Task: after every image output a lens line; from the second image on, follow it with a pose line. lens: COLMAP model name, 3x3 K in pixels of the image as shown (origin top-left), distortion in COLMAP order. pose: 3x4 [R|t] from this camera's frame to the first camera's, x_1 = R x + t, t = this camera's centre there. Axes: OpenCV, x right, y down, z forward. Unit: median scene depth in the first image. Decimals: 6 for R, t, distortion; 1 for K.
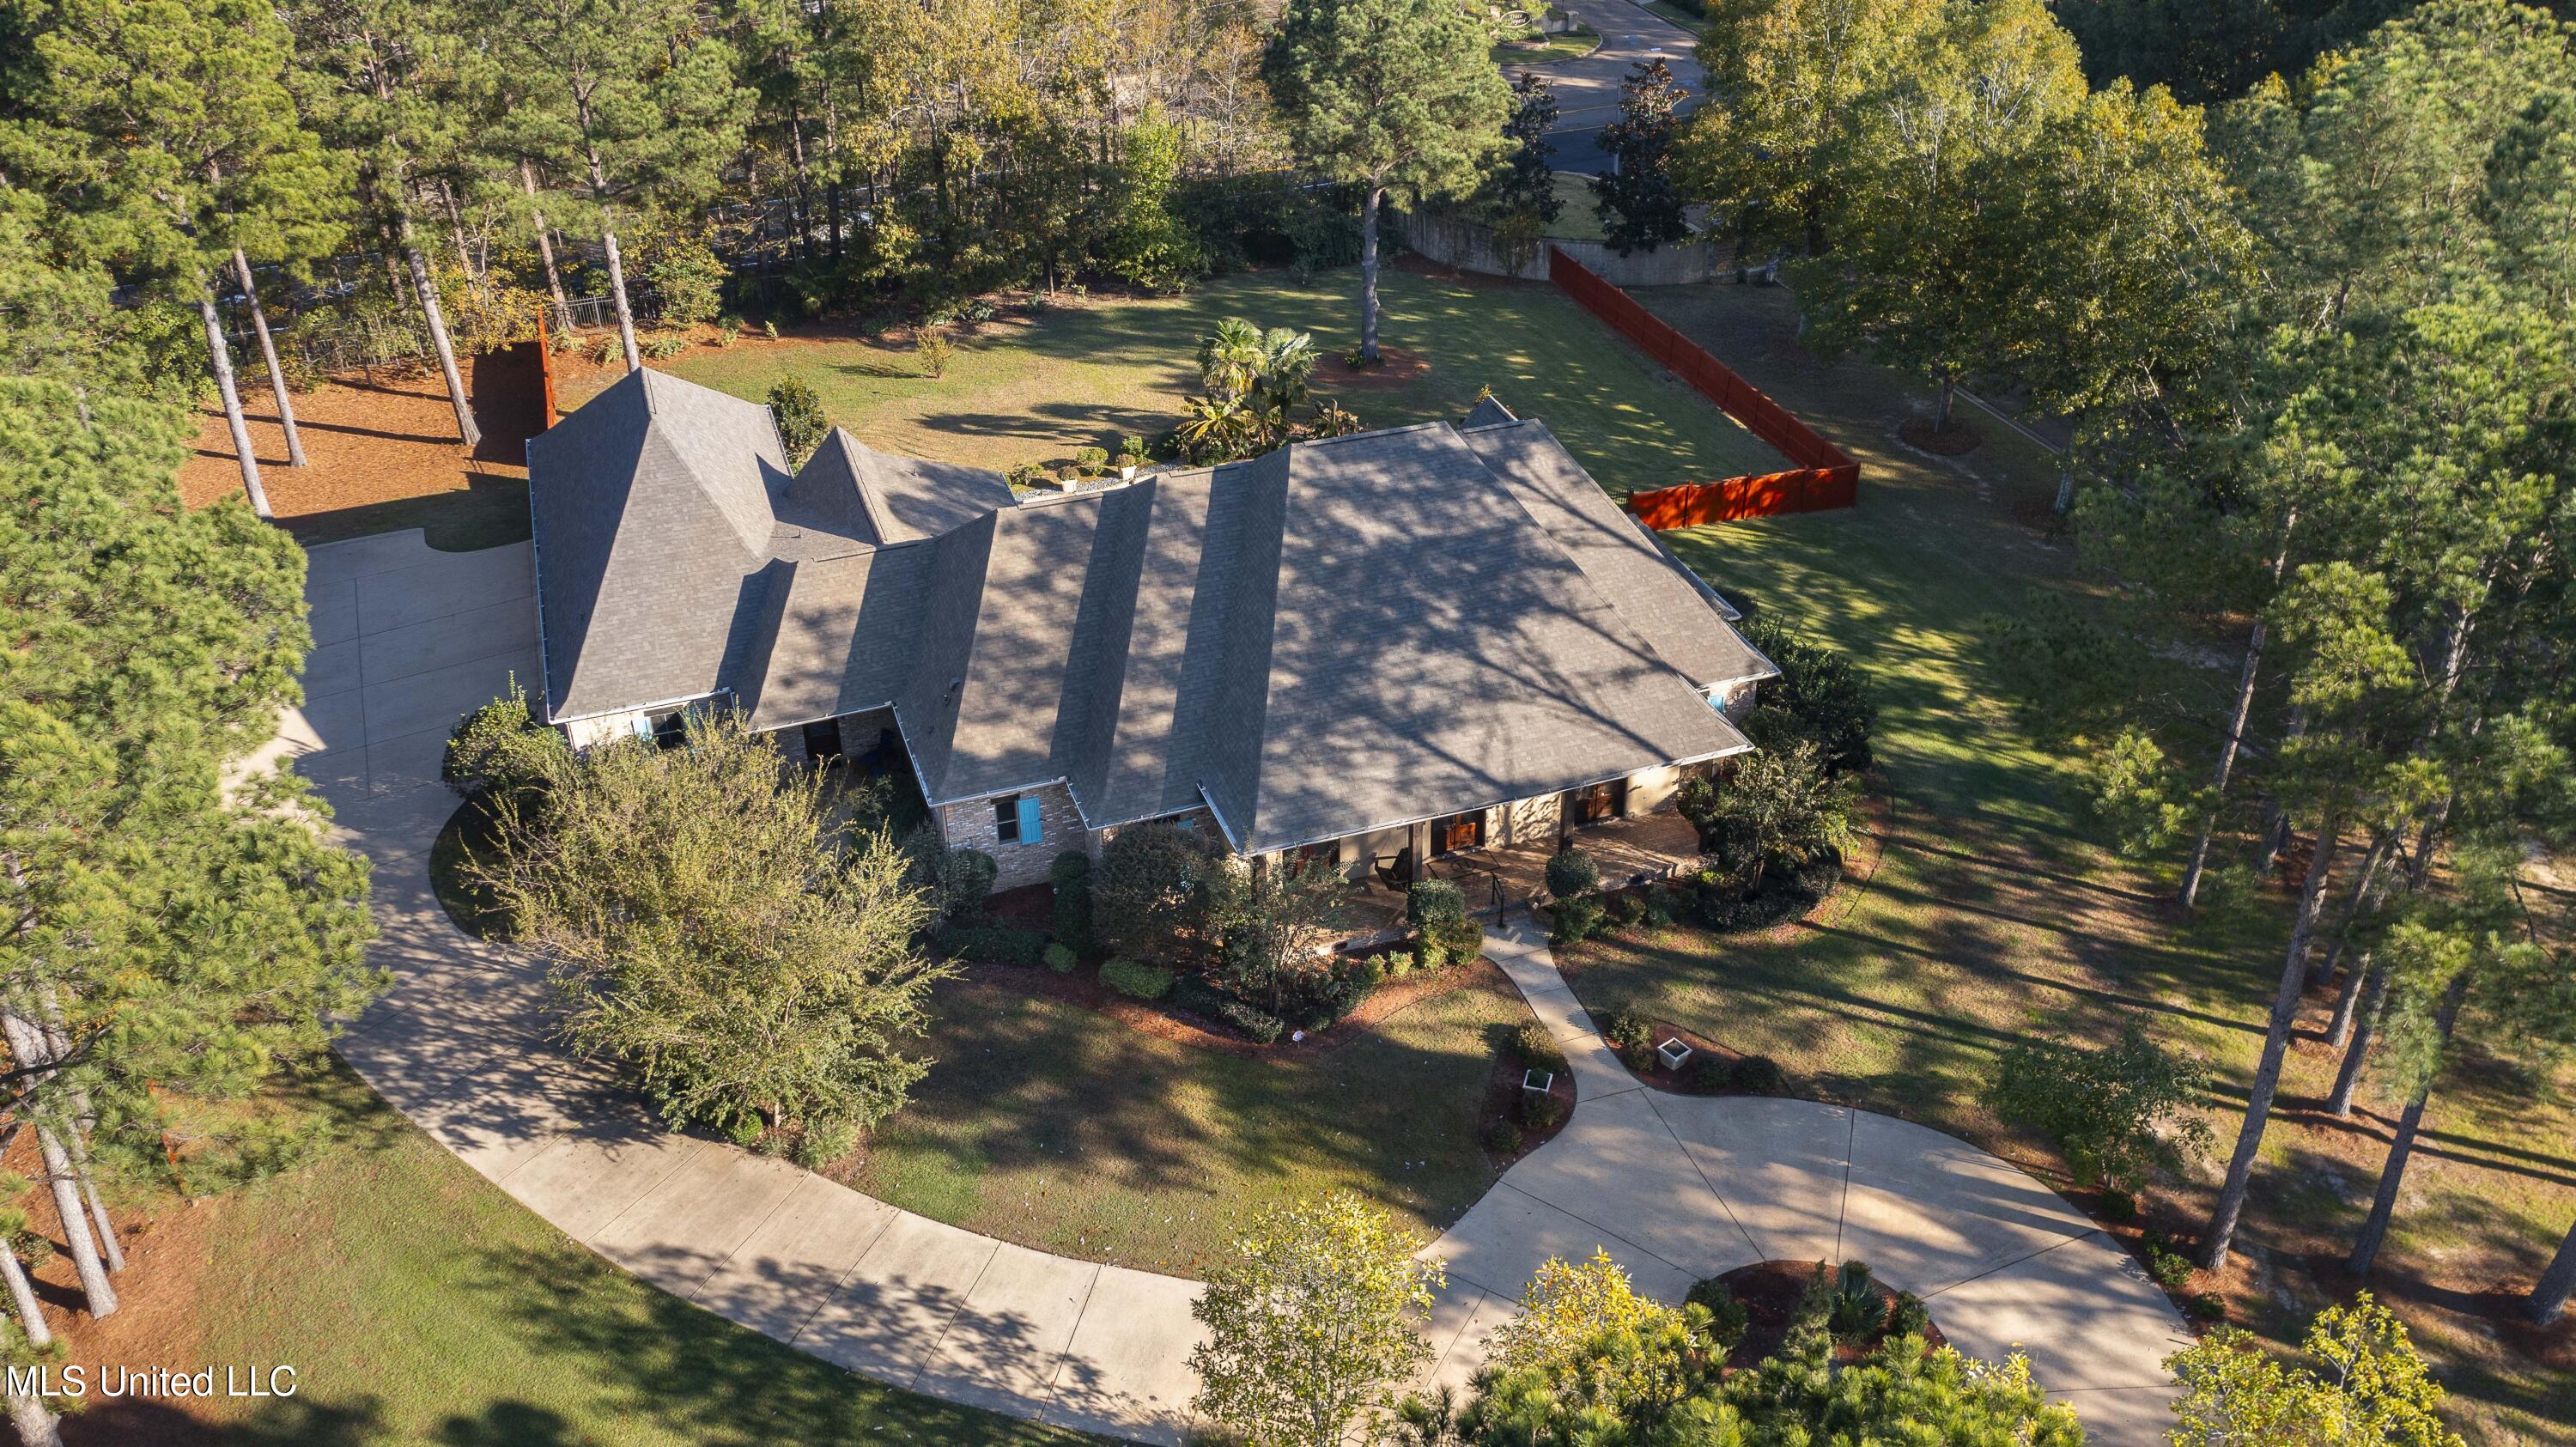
lens RADIAL K [[2067.3, 0, 1231.9], [0, 2067.3, 721.9], [0, 0, 1]] dist [0.035680, 0.000448]
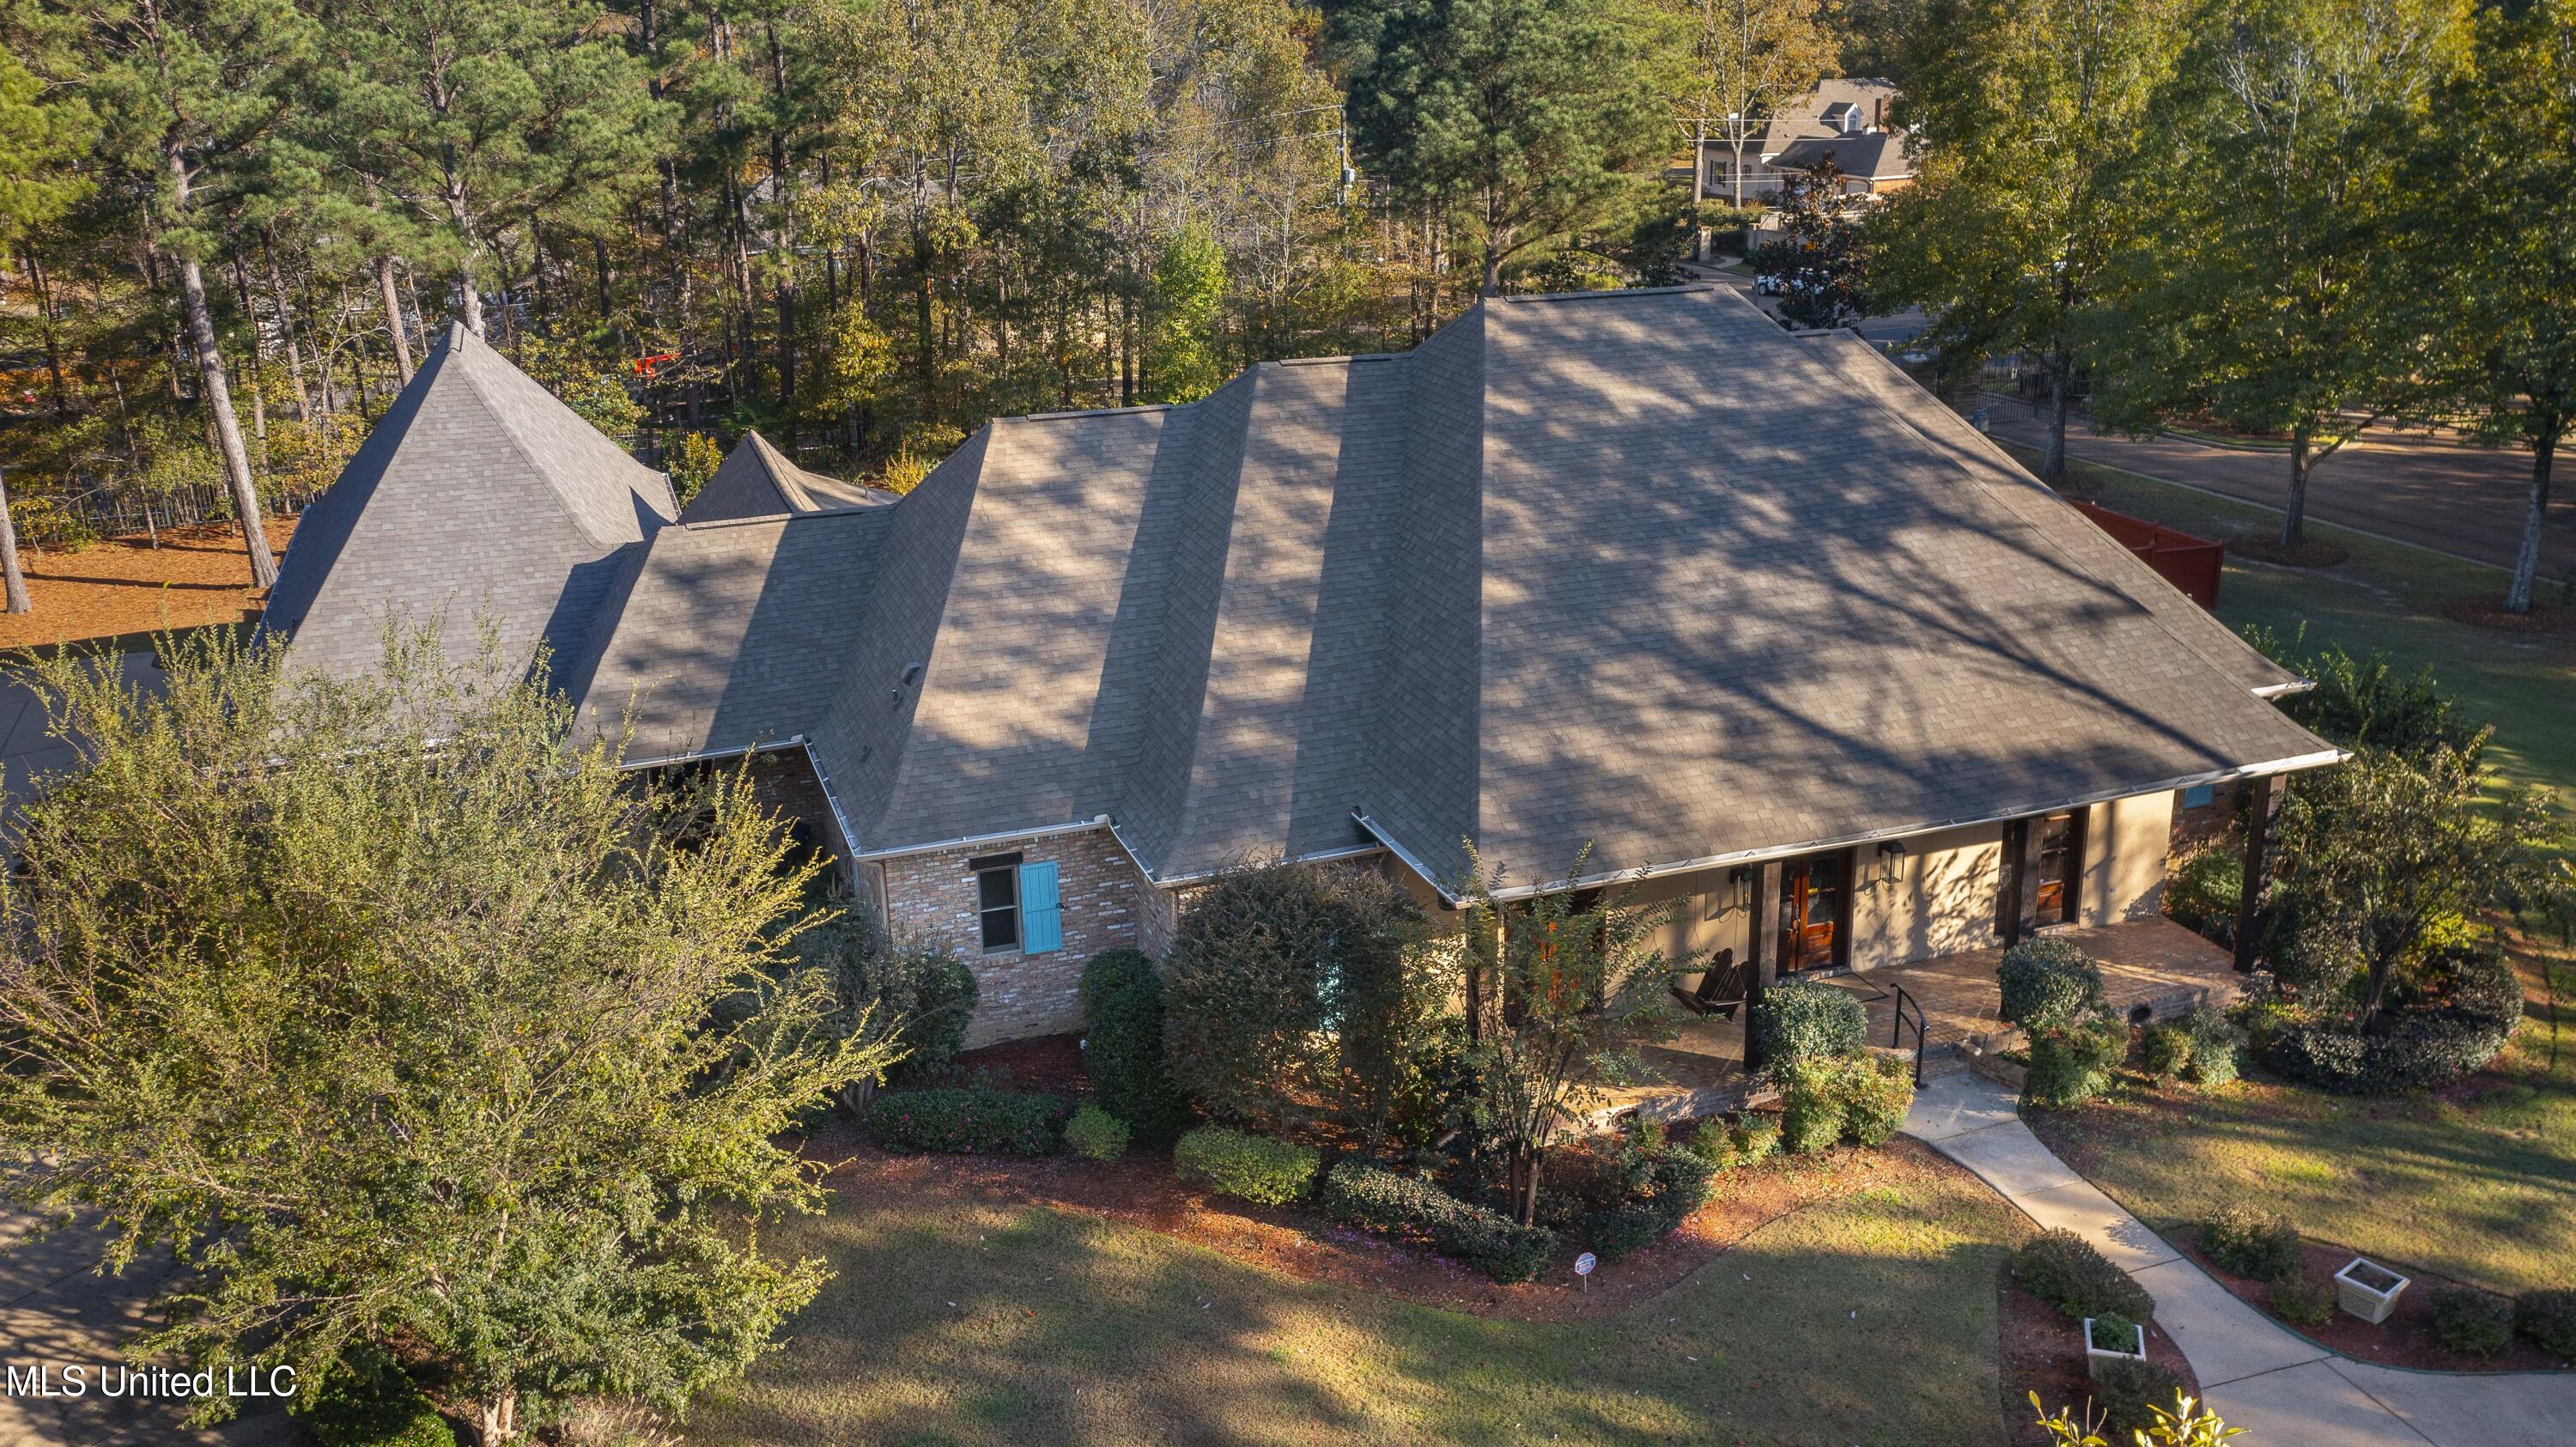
lens RADIAL K [[2067.3, 0, 1231.9], [0, 2067.3, 721.9], [0, 0, 1]] dist [0.035680, 0.000448]
pose [[0.999952, -0.000693, 0.009770, -0.051640], [0.003191, 0.966113, -0.258099, 0.151063], [-0.009260, 0.258118, 0.966069, 0.451279]]
